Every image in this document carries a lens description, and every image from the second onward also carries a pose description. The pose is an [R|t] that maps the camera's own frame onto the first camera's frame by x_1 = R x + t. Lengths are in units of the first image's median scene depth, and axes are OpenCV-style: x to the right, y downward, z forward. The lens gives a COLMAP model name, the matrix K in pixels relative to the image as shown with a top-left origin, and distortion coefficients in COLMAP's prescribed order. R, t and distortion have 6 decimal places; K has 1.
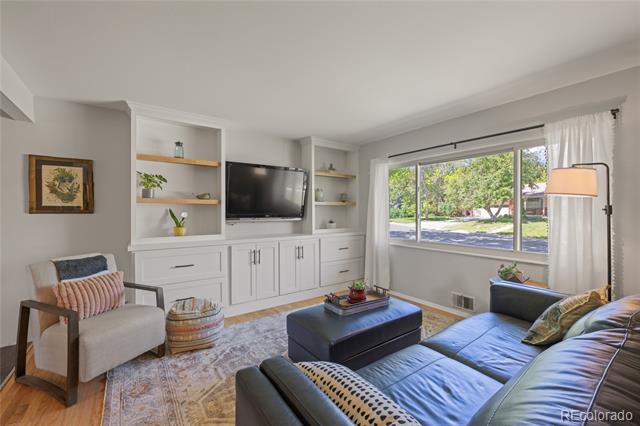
lens RADIAL K [[266.7, 0, 316.7], [0, 266.7, 210.6], [0, 0, 1]] dist [-0.000895, -0.000169]
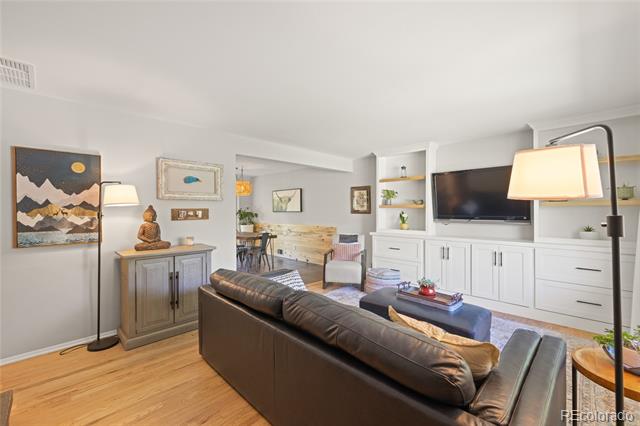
lens RADIAL K [[266.7, 0, 318.3], [0, 266.7, 210.3], [0, 0, 1]] dist [-0.000895, -0.000169]
pose [[0.178901, 0.001751, -0.983866, 0.867531], [0.004740, 0.999985, 0.002641, -0.019155], [0.983856, -0.005136, 0.178890, 0.265527]]
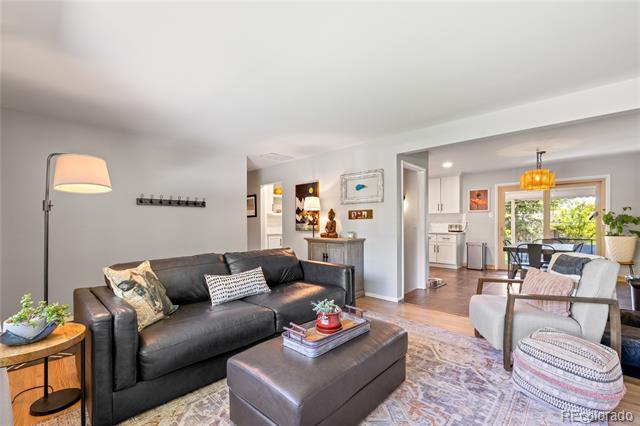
lens RADIAL K [[266.7, 0, 318.2], [0, 266.7, 227.6], [0, 0, 1]] dist [-0.000895, -0.000169]
pose [[-0.976338, 0.007865, -0.216106, 0.231892], [0.005572, 0.999922, 0.011219, 0.047050], [0.216177, 0.009749, -0.976306, 1.222679]]
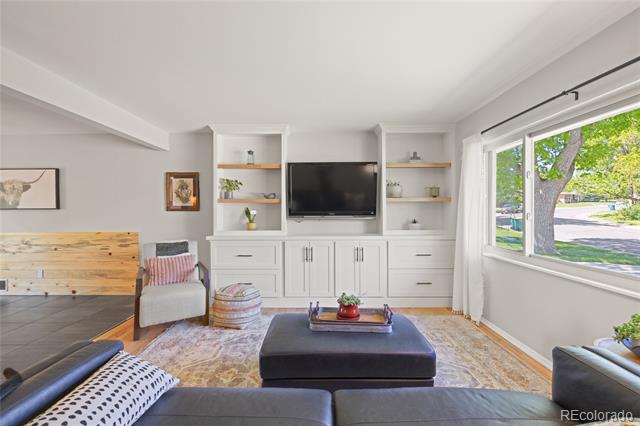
lens RADIAL K [[266.7, 0, 315.2], [0, 266.7, 210.4], [0, 0, 1]] dist [-0.000895, -0.000169]
pose [[0.812631, -0.000348, -0.582778, 0.407274], [0.003258, 0.999987, 0.003946, 0.003391], [0.582769, -0.005105, 0.812622, 0.206276]]
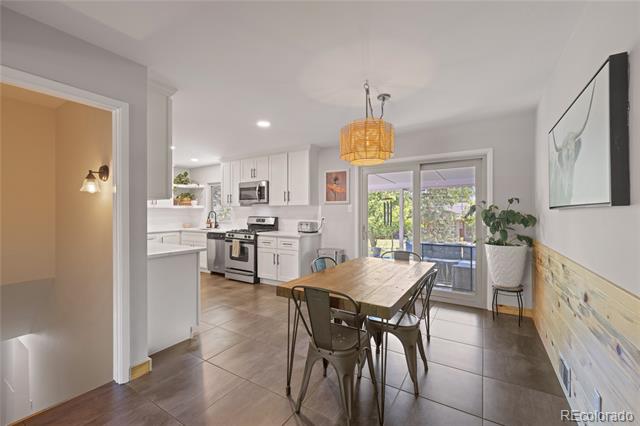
lens RADIAL K [[266.7, 0, 314.9], [0, 266.7, 214.7], [0, 0, 1]] dist [-0.000895, -0.000169]
pose [[-0.914095, 0.006084, -0.405455, -0.865138], [0.005914, 0.999981, 0.001671, 0.006996], [0.405458, -0.000870, -0.914113, 0.659390]]
